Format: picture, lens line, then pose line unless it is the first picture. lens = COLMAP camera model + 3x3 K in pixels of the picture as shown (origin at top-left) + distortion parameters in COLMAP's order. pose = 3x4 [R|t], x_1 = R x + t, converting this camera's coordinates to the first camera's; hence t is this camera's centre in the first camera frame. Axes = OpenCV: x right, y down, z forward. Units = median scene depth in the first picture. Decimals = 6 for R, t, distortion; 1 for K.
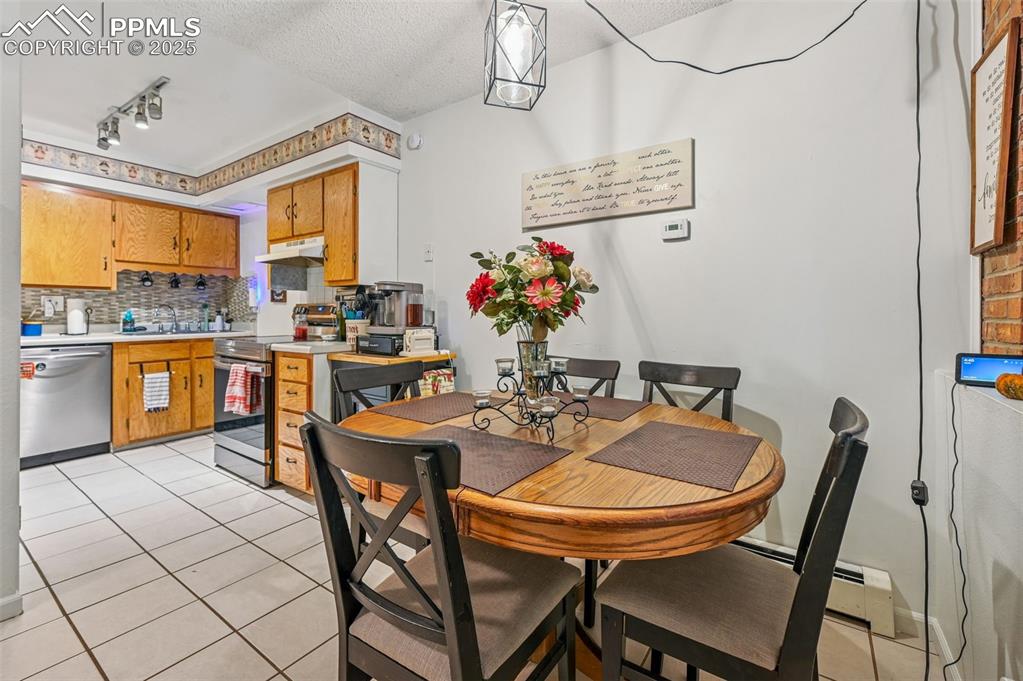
lens RADIAL K [[420.6, 0, 529.7], [0, 420.6, 313.7], [0, 0, 1]] dist [0.001497, -0.000663]
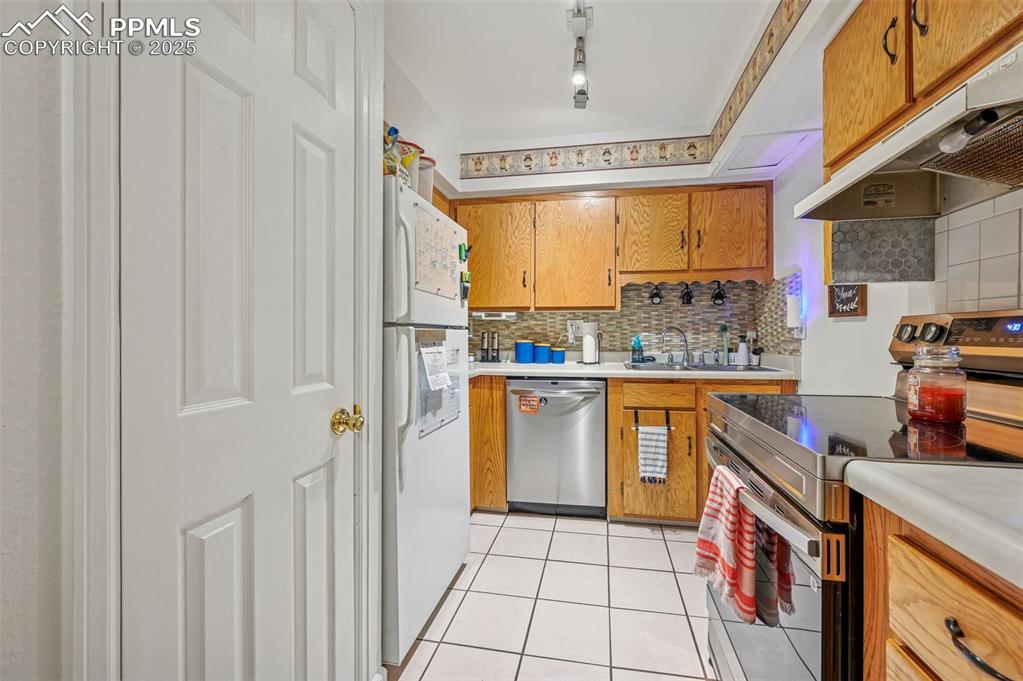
lens RADIAL K [[420.6, 0, 512.6], [0, 420.6, 337.1], [0, 0, 1]] dist [0.001497, -0.000663]
pose [[0.377870, -0.001571, -0.925858, -0.326543], [-0.002146, 0.999994, -0.002573, -0.002339], [0.925856, 0.002959, 0.377864, 0.514074]]
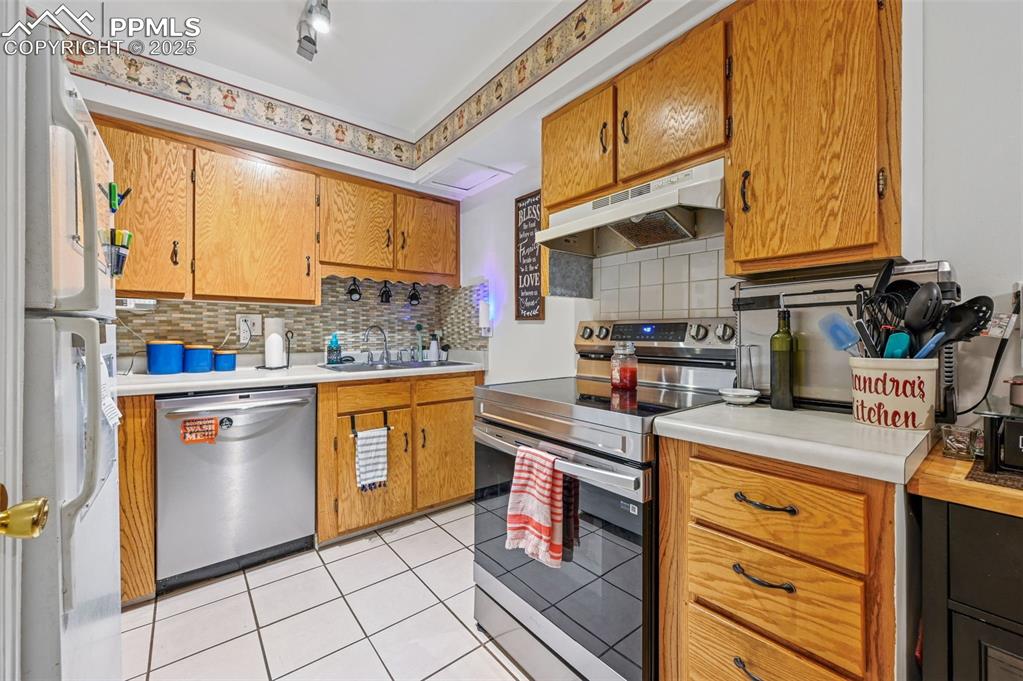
lens RADIAL K [[420.6, 0, 544.7], [0, 420.6, 335.5], [0, 0, 1]] dist [0.001497, -0.000663]
pose [[0.962434, -0.002901, -0.271501, -0.438323], [0.002315, 0.999994, -0.002477, -0.002741], [0.271507, 0.001755, 0.962435, 0.432001]]
